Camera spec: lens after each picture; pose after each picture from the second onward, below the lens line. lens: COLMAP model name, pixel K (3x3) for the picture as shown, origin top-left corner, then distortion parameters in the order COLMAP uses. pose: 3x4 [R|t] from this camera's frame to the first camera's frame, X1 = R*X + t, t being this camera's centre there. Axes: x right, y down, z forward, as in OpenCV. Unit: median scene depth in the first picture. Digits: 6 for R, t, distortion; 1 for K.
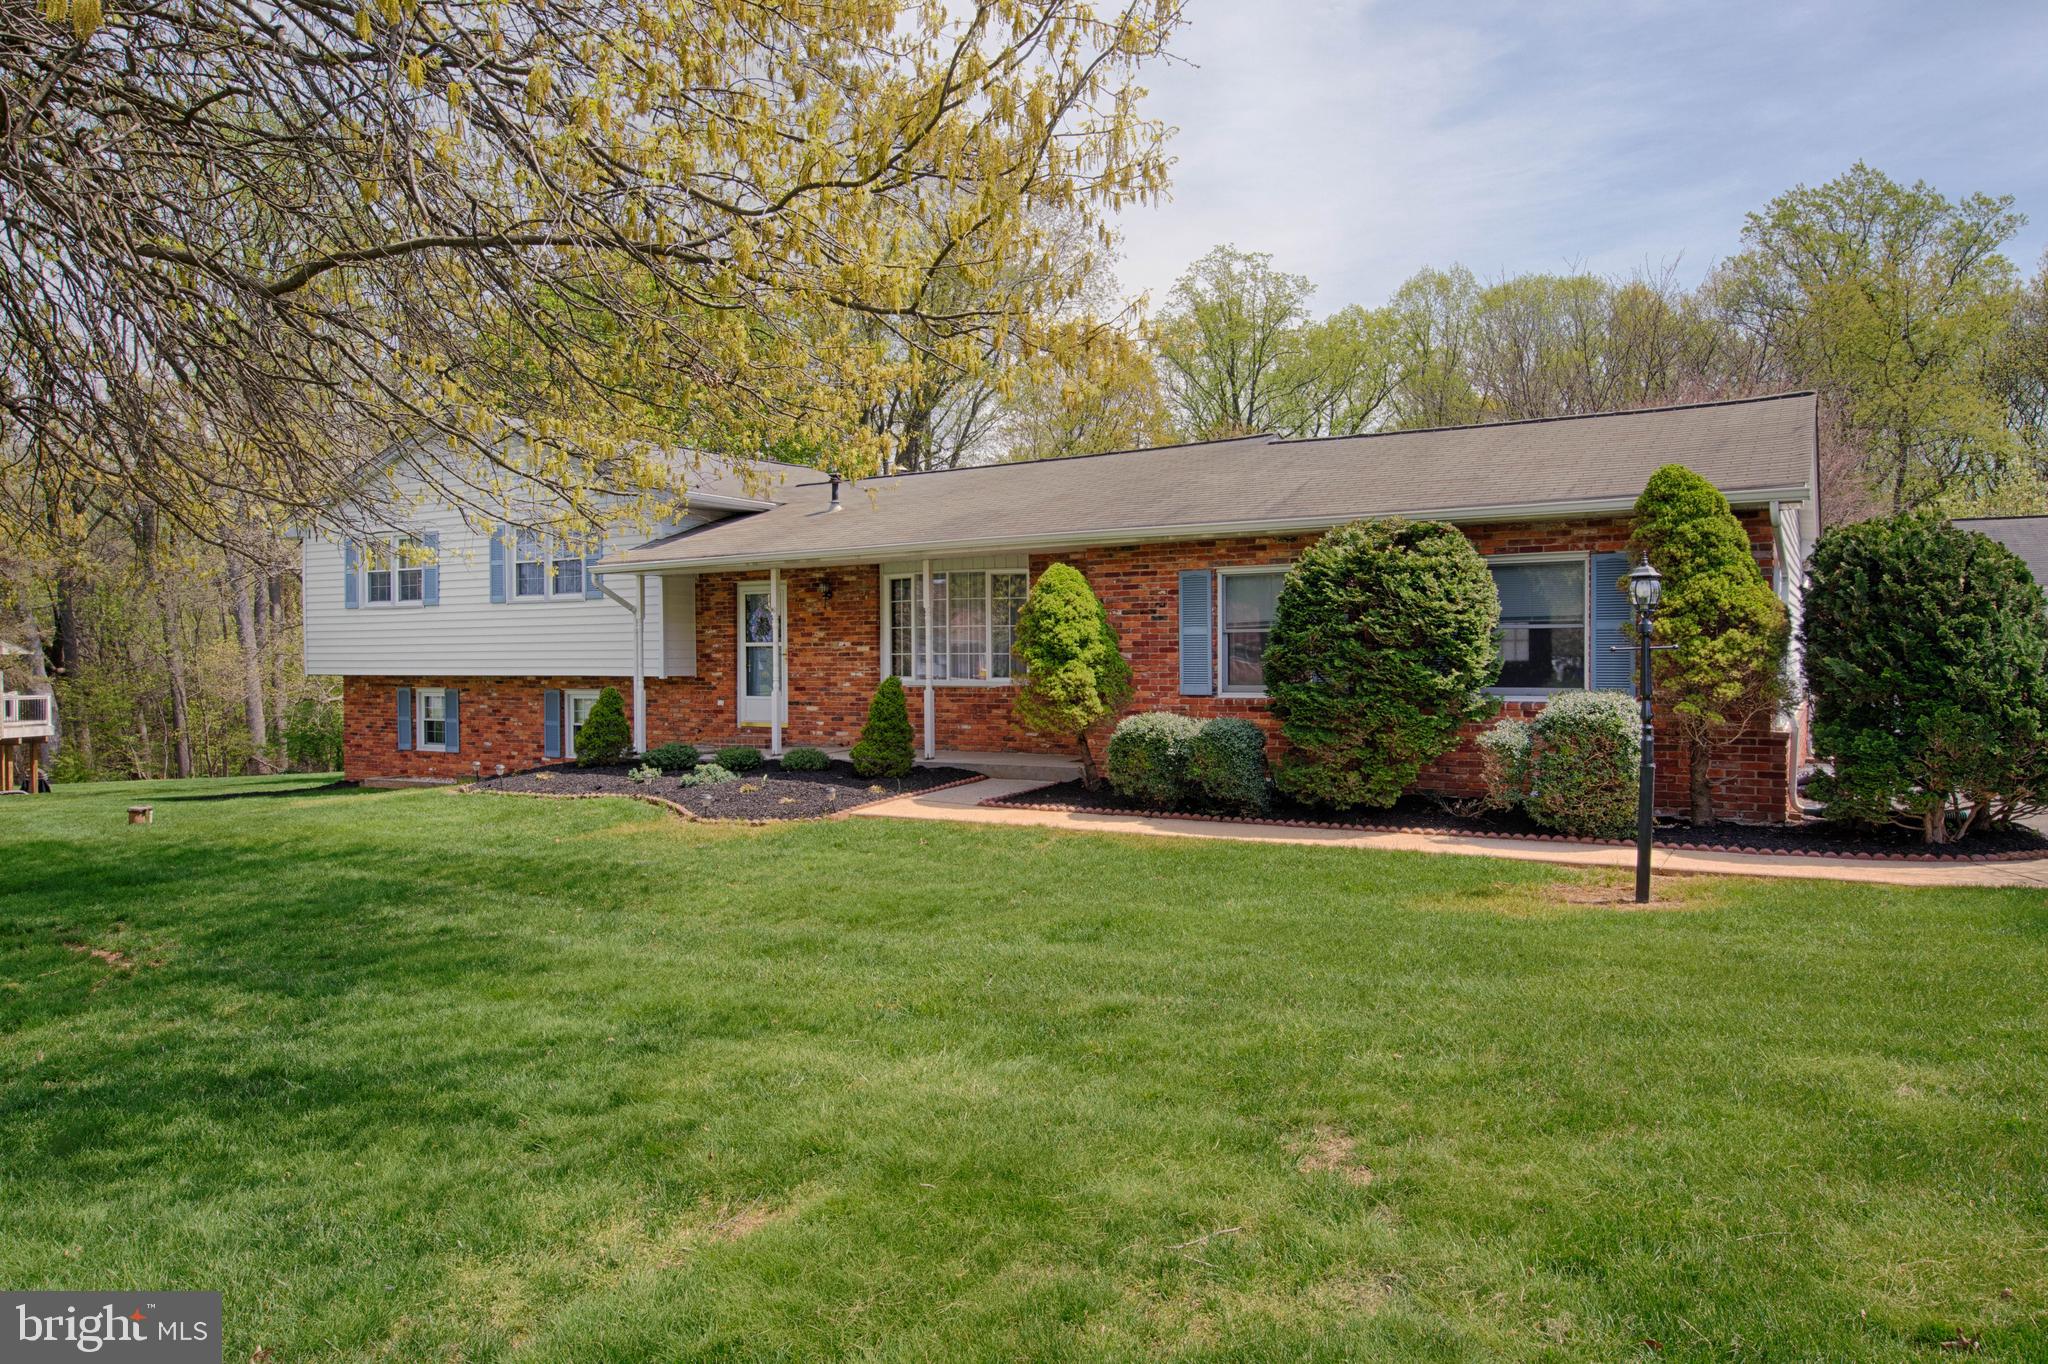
lens RADIAL K [[1379.0, 0, 1025.2], [0, 1379.0, 670.2], [0, 0, 1]] dist [0.027660, 0.003198]
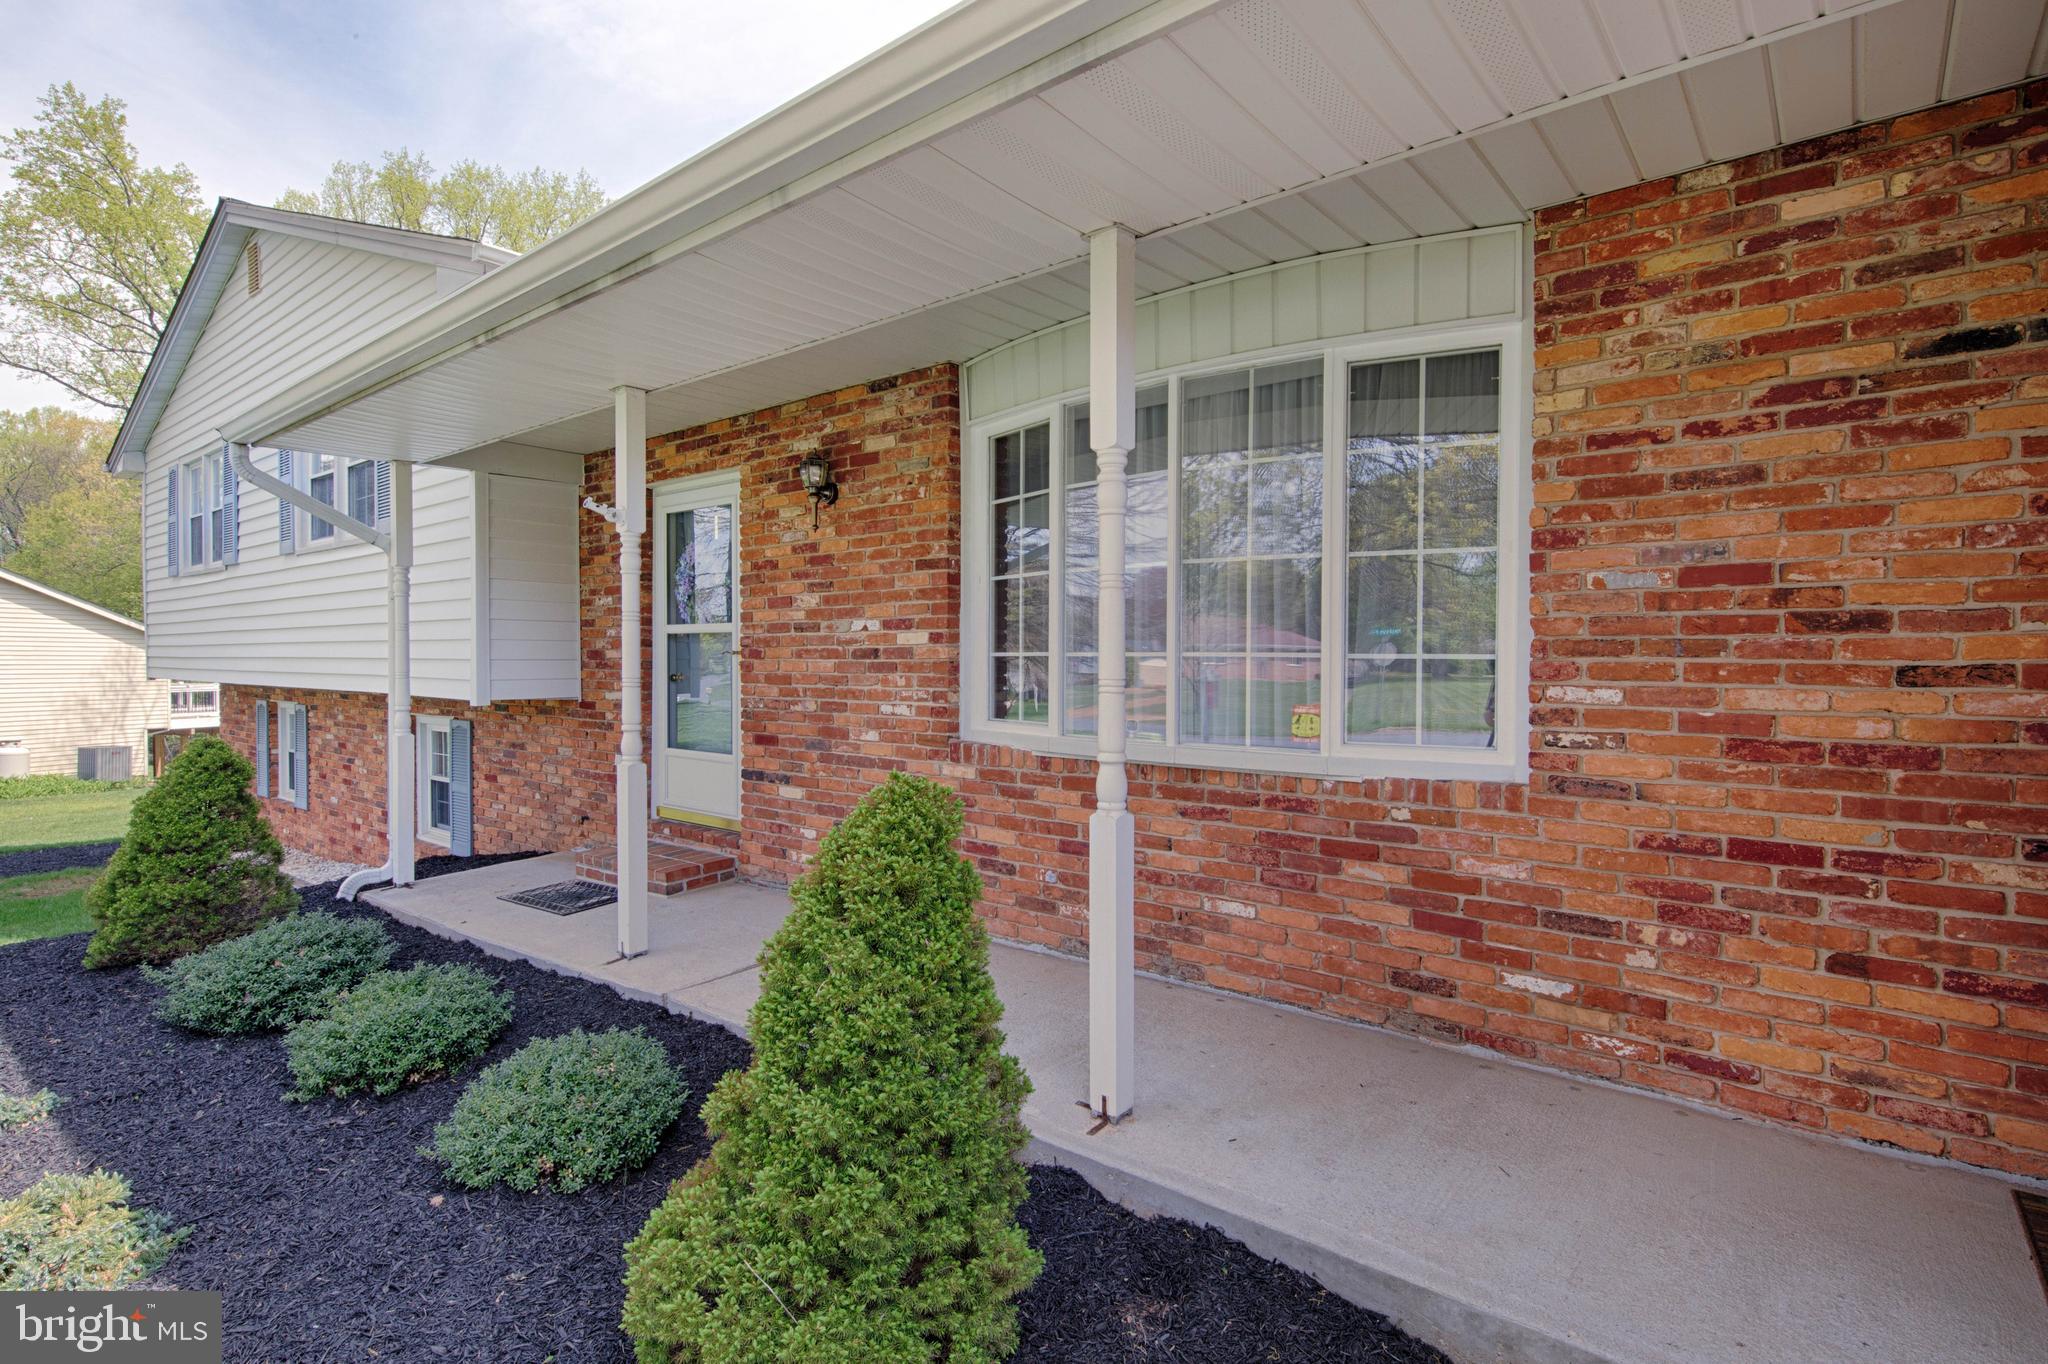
lens RADIAL K [[984.2, 0, 1024.4], [0, 984.2, 680.9], [0, 0, 1]] dist [0.004515, 0.000291]
pose [[0.994960, 0.010978, -0.099673, -0.061957], [-0.009617, 0.999854, 0.014123, -0.008213], [0.099814, -0.013093, 0.994920, 0.730754]]
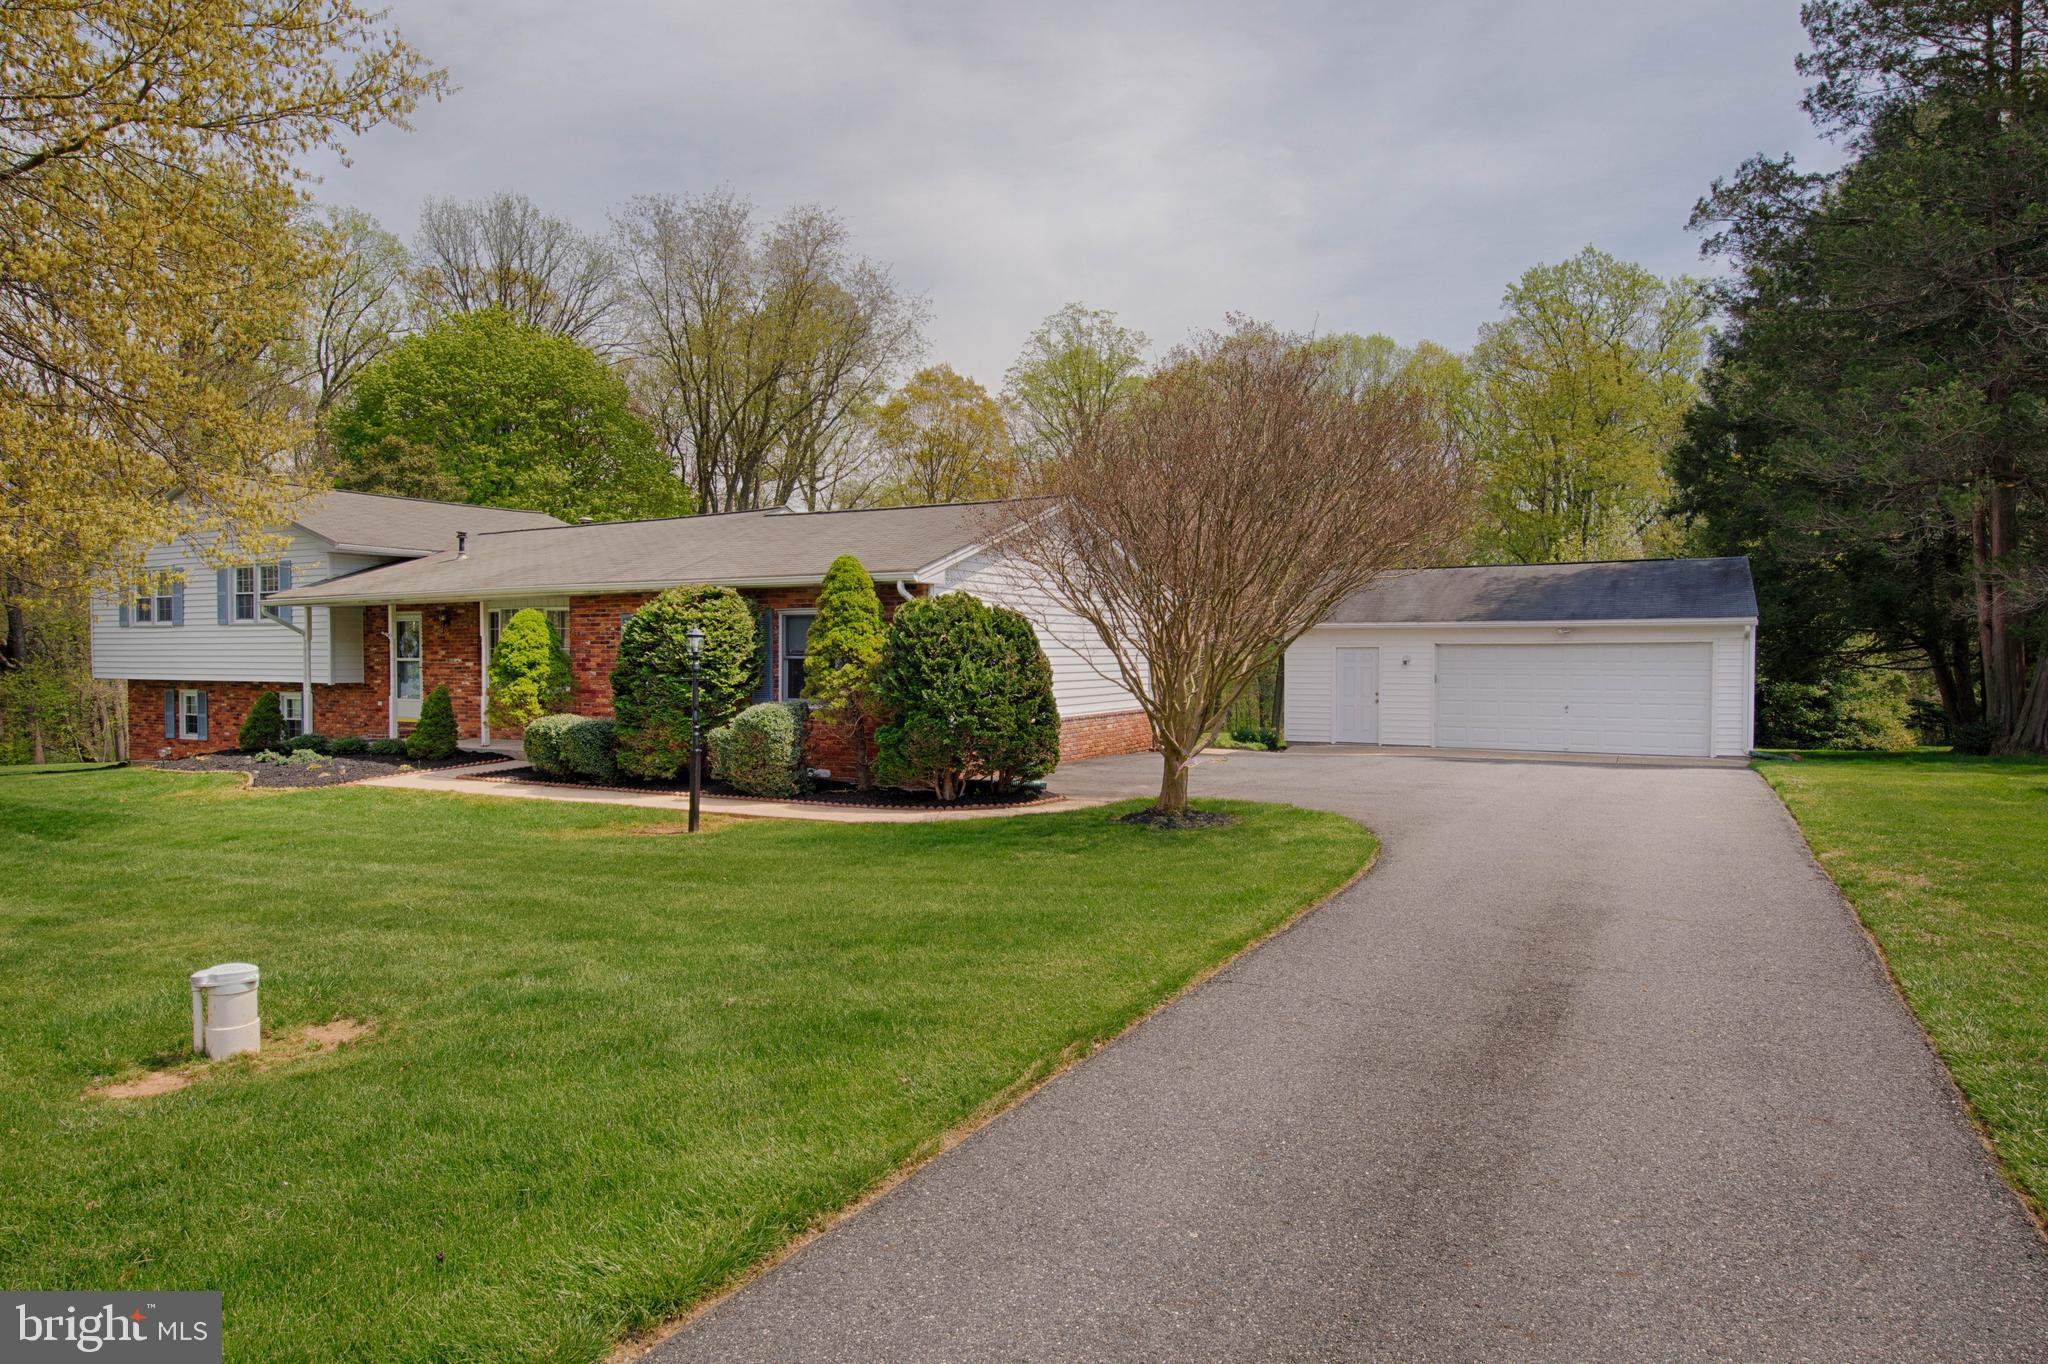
lens RADIAL K [[1249.7, 0, 1020.8], [0, 1249.7, 675.5], [0, 0, 1]] dist [0.039245, -0.000948]
pose [[0.999489, 0.006162, 0.031376, 0.369356], [-0.006348, 0.999963, 0.005838, -0.014565], [-0.031339, -0.006035, 0.999491, -0.232809]]
